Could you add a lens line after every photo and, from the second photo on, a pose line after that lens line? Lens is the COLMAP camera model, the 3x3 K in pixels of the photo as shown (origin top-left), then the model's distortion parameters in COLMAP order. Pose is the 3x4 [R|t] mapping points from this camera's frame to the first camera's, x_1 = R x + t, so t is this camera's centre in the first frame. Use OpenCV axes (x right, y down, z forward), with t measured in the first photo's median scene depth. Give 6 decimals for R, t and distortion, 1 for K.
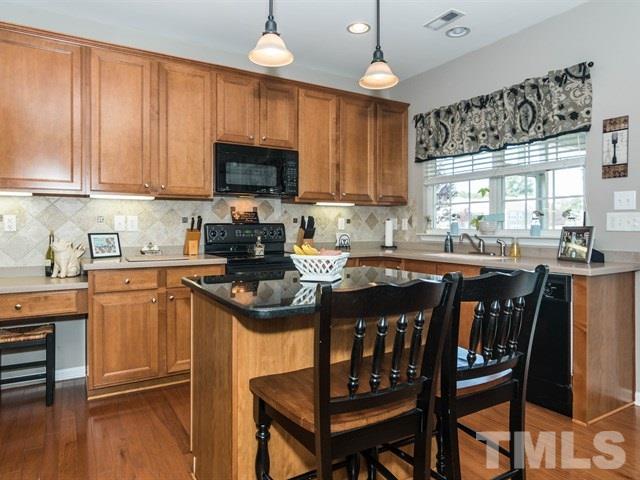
lens RADIAL K [[426.3, 0, 317.9], [0, 426.3, 226.0], [0, 0, 1]] dist [-0.004522, -0.001643]
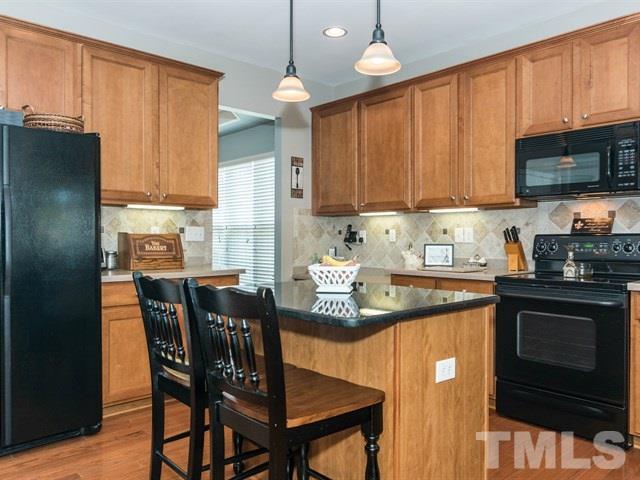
lens RADIAL K [[486.2, 0, 320.2], [0, 486.2, 233.1], [0, 0, 1]] dist [-0.005169, -0.001072]
pose [[0.196137, -0.008048, -0.980544, 0.577045], [0.003921, 0.999965, -0.007423, -0.003651], [0.980569, -0.002388, 0.196161, 0.389735]]
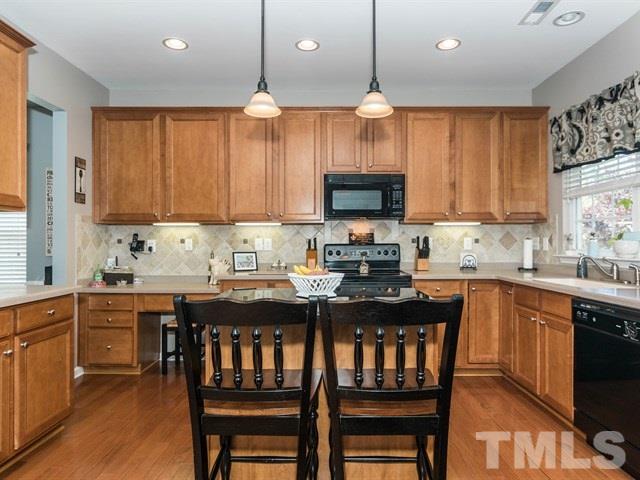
lens RADIAL K [[413.1, 0, 320.0], [0, 413.1, 240.0], [0, 0, 1]] dist [-0.003909, -0.001808]
pose [[0.851157, -0.007006, -0.524864, 0.308105], [0.003219, 0.999962, -0.008127, -0.008083], [0.524901, 0.005228, 0.851147, 0.038087]]
